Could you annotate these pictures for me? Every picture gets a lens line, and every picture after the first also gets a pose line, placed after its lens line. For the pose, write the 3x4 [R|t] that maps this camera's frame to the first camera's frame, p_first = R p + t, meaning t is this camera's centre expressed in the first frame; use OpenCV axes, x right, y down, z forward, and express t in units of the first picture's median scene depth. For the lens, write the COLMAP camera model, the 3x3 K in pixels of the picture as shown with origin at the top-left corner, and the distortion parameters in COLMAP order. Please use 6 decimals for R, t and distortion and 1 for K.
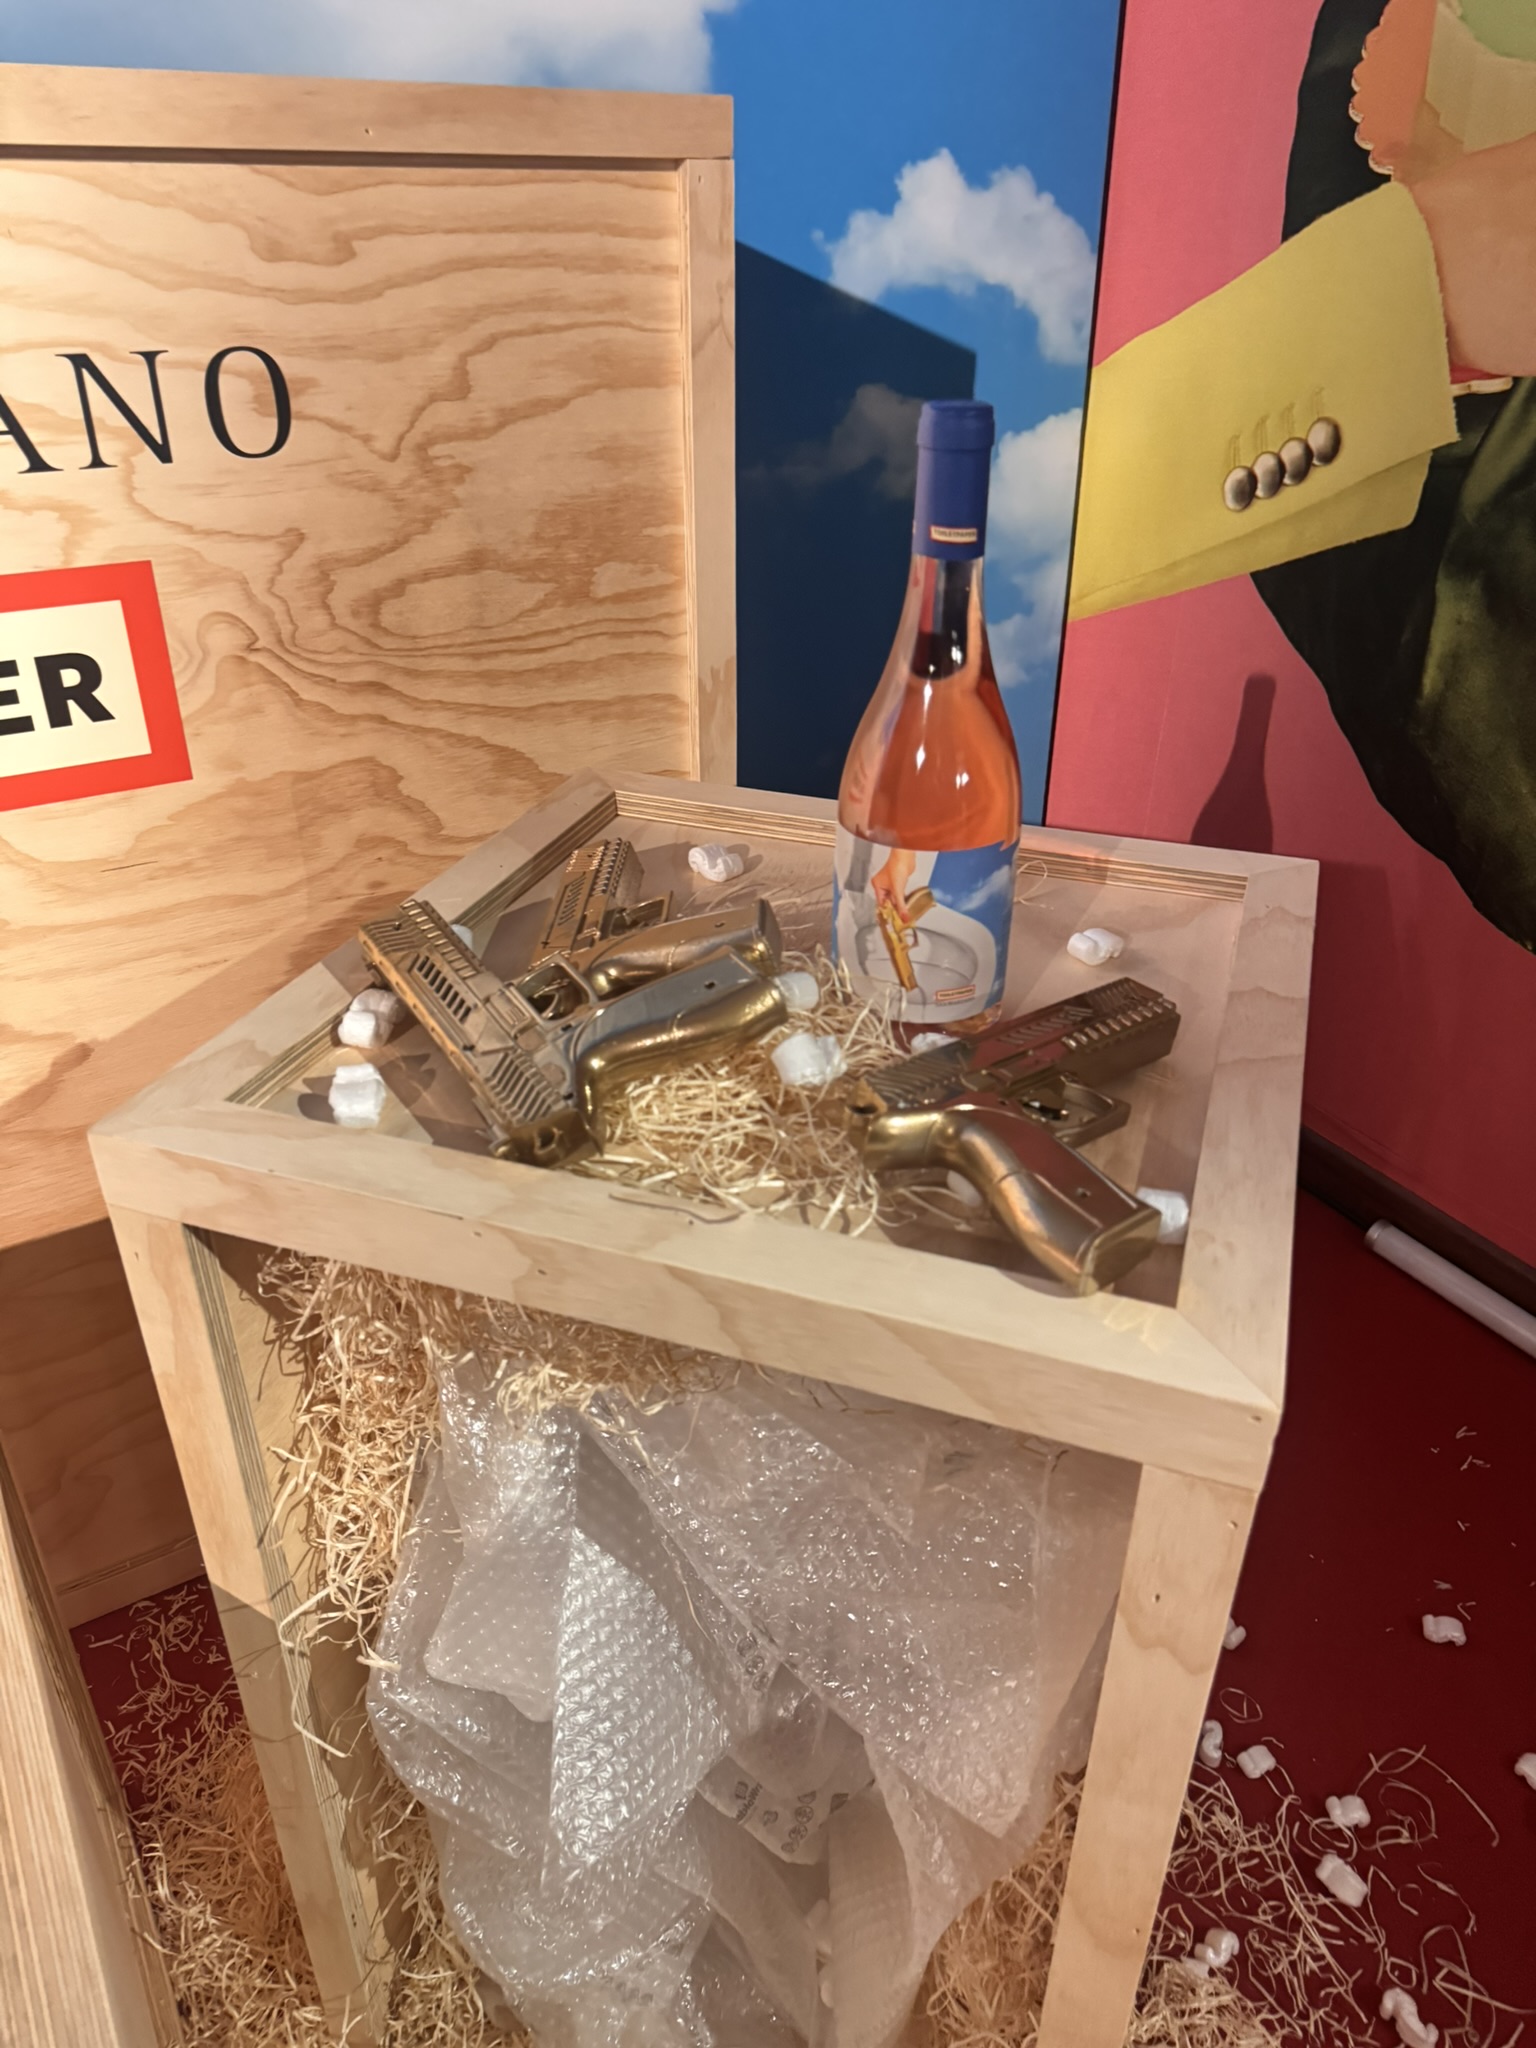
lens RADIAL K [[1467.3, 0, 725.7], [0, 1467.3, 1061.0], [0, 0, 1]] dist [0.000912, -0.014146]
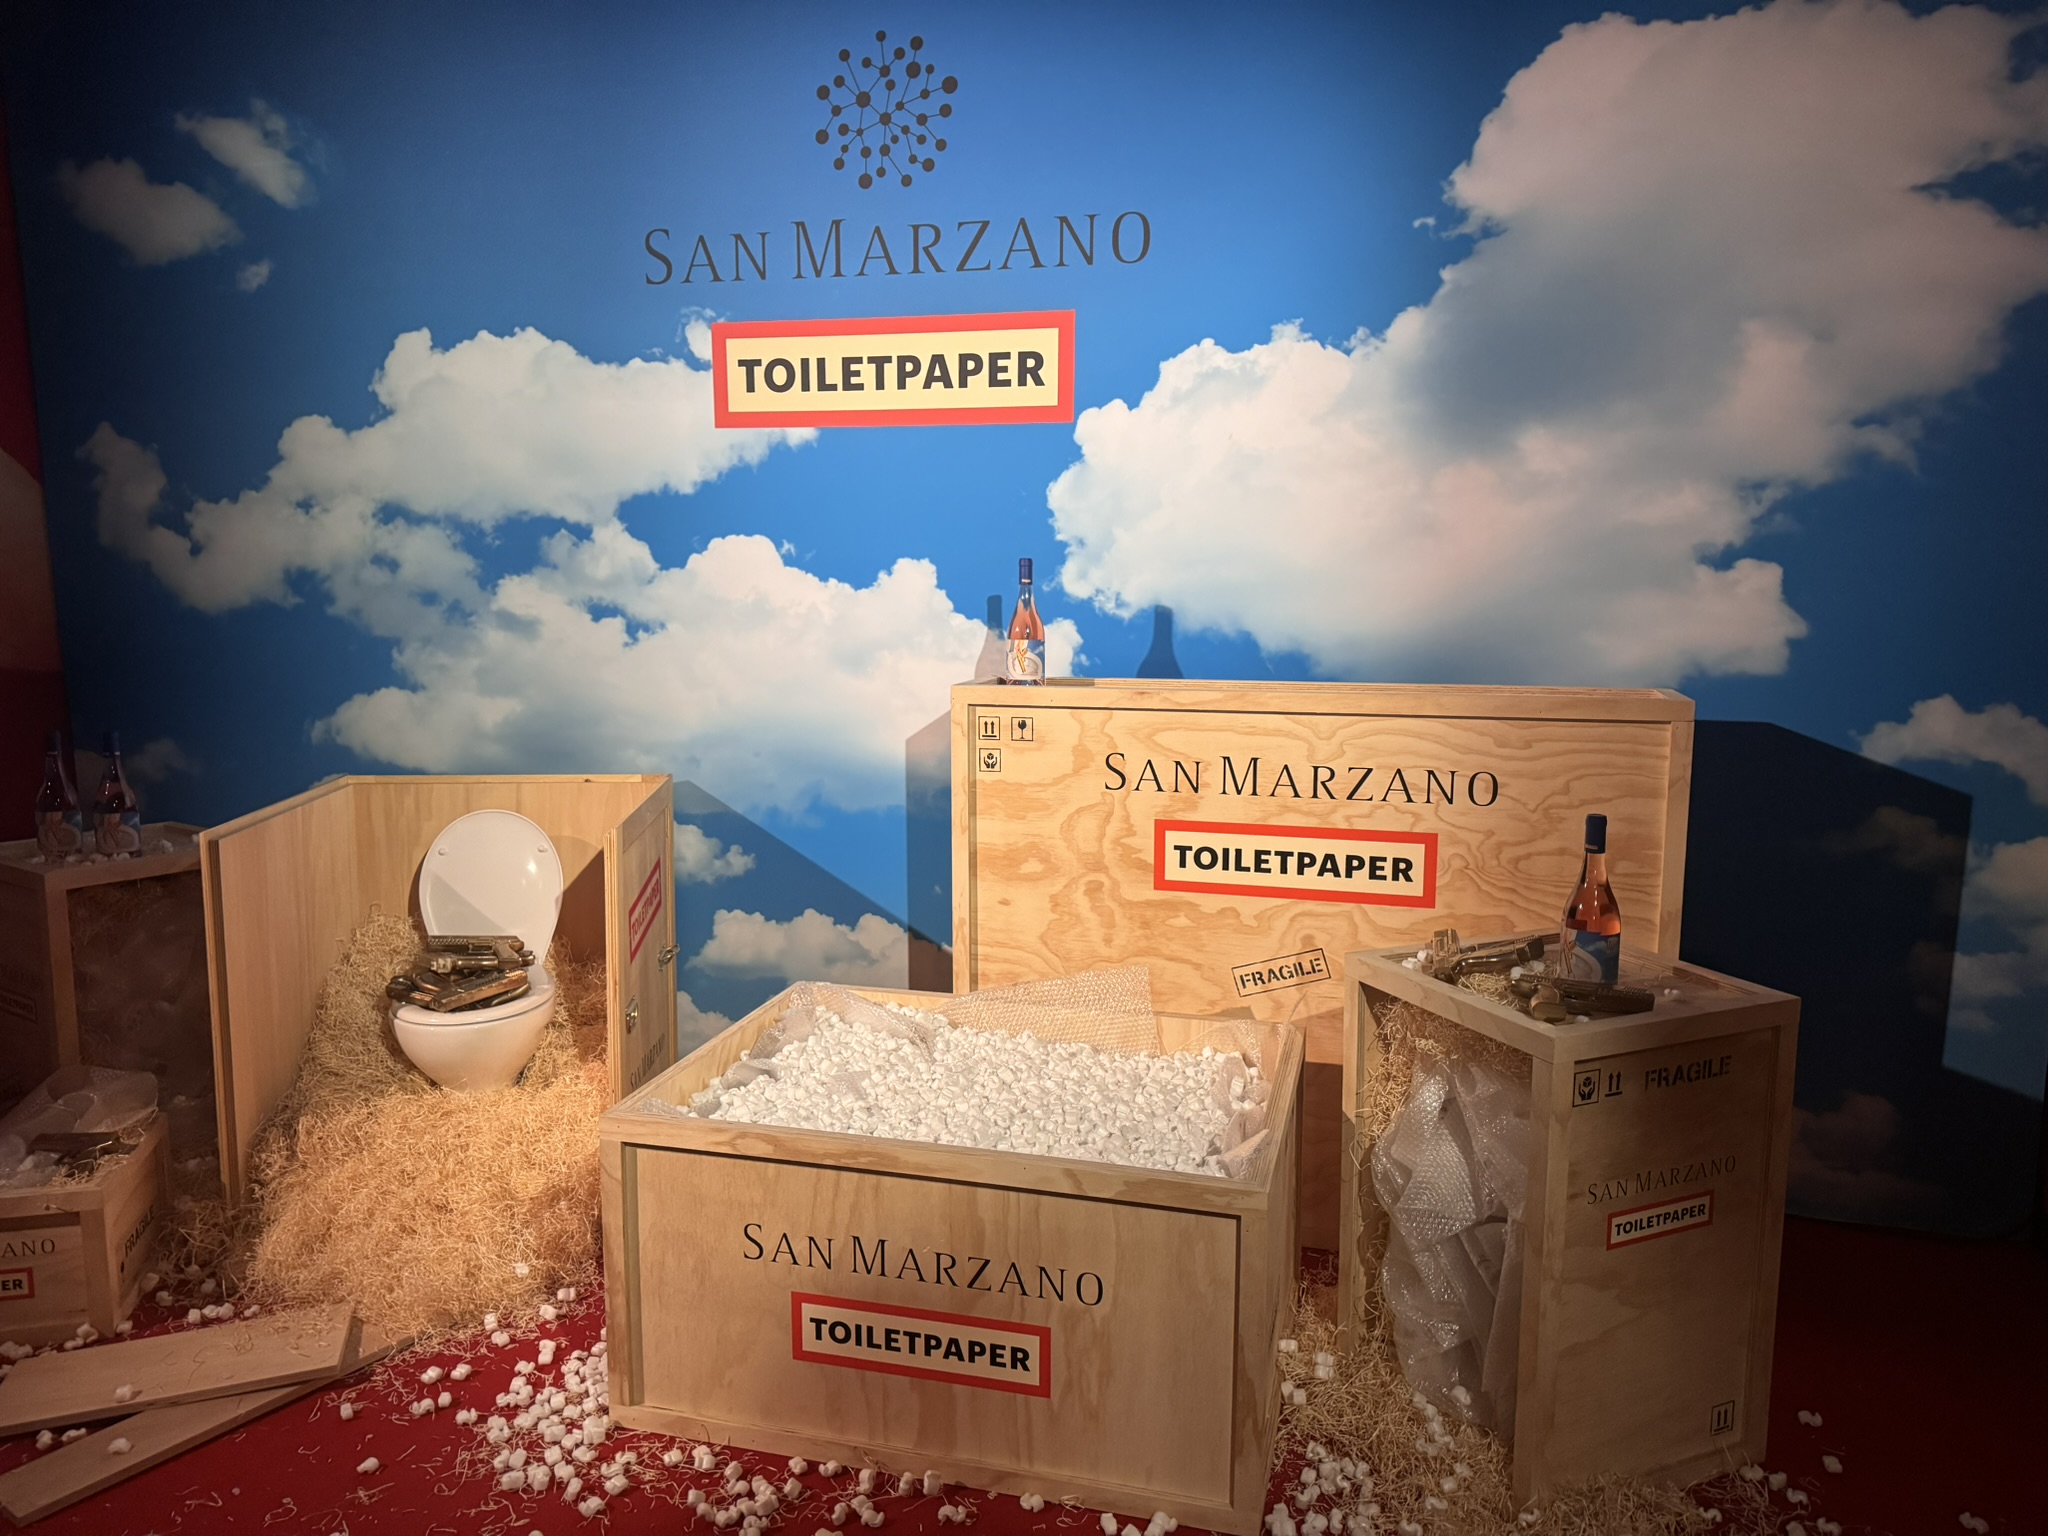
lens RADIAL K [[1467.3, 0, 1022.1], [0, 1467.3, 778.4], [0, 0, 1]] dist [0.000912, -0.014146]
pose [[0.698126, 0.099157, -0.709075, 1.044039], [-0.361511, 0.903666, -0.229560, 0.509607], [0.618005, 0.416600, 0.666719, -1.449401]]
